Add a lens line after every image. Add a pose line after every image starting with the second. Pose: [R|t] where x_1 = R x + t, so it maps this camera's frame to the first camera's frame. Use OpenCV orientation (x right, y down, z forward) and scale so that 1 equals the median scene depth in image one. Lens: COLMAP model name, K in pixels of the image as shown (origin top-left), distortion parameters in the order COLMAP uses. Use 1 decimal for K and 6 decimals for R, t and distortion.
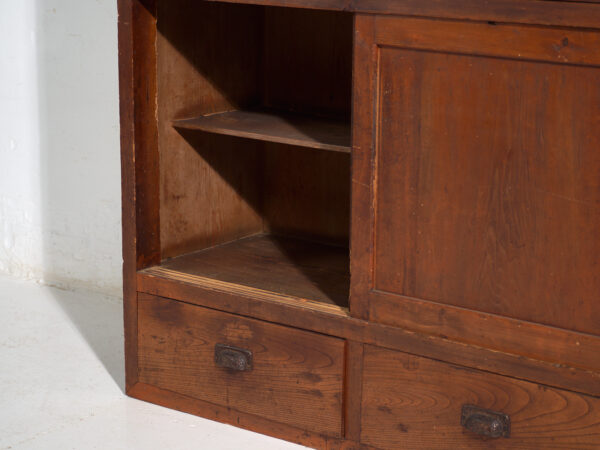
lens RADIAL K [[1554.4, 0, 298.8], [0, 1554.4, 225.0], [0, 0, 1]] dist [0.117462, 0.000000]
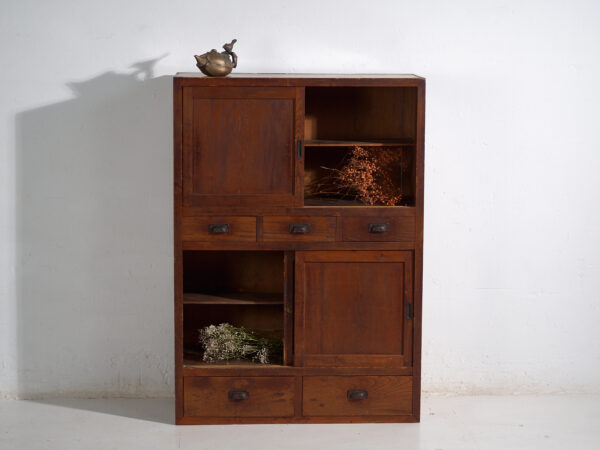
lens RADIAL K [[1554.4, 0, 331.0], [0, 1554.4, 230.5], [0, 0, 1]] dist [0.117462, 0.000000]
pose [[0.754702, -0.098351, 0.648654, -1.634578], [0.144984, 0.989257, -0.018694, -0.111894], [-0.639847, 0.108153, 0.760854, -1.060399]]
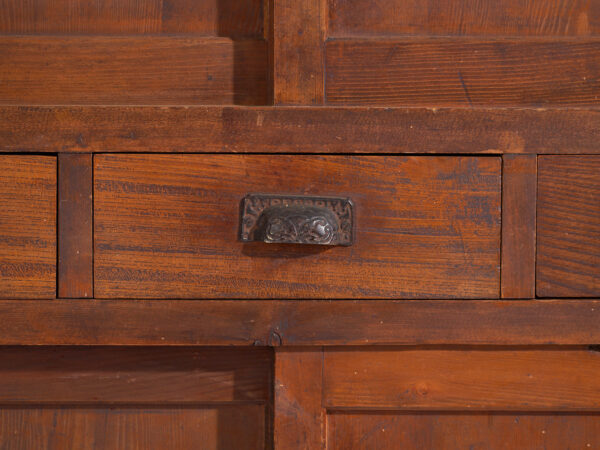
lens RADIAL K [[1572.5, 0, 300.2], [0, 1572.5, 223.4], [0, 0, 1]] dist [0.056858, 0.000000]
pose [[0.790106, -0.044348, 0.611363, -0.252873], [0.142469, 0.983352, -0.112791, -0.118069], [-0.596183, 0.176217, 0.783271, 0.608281]]
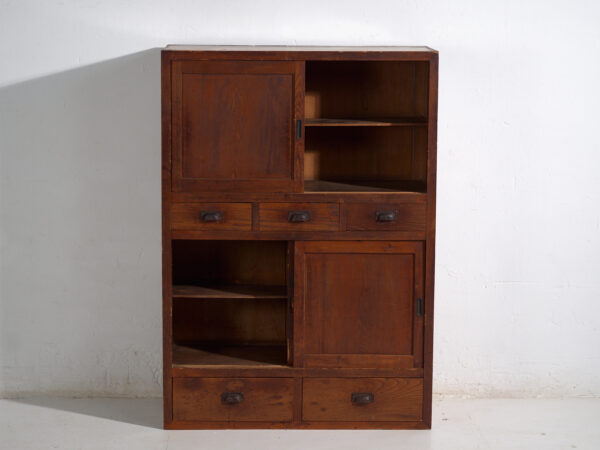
lens RADIAL K [[1554.4, 0, 301.6], [0, 1554.4, 225.9], [0, 0, 1]] dist [0.117462, 0.000000]
pose [[0.783796, -0.103605, 0.612316, -1.434337], [0.139370, 0.990181, -0.010861, -0.130945], [-0.605178, 0.093851, 0.790539, -0.921683]]
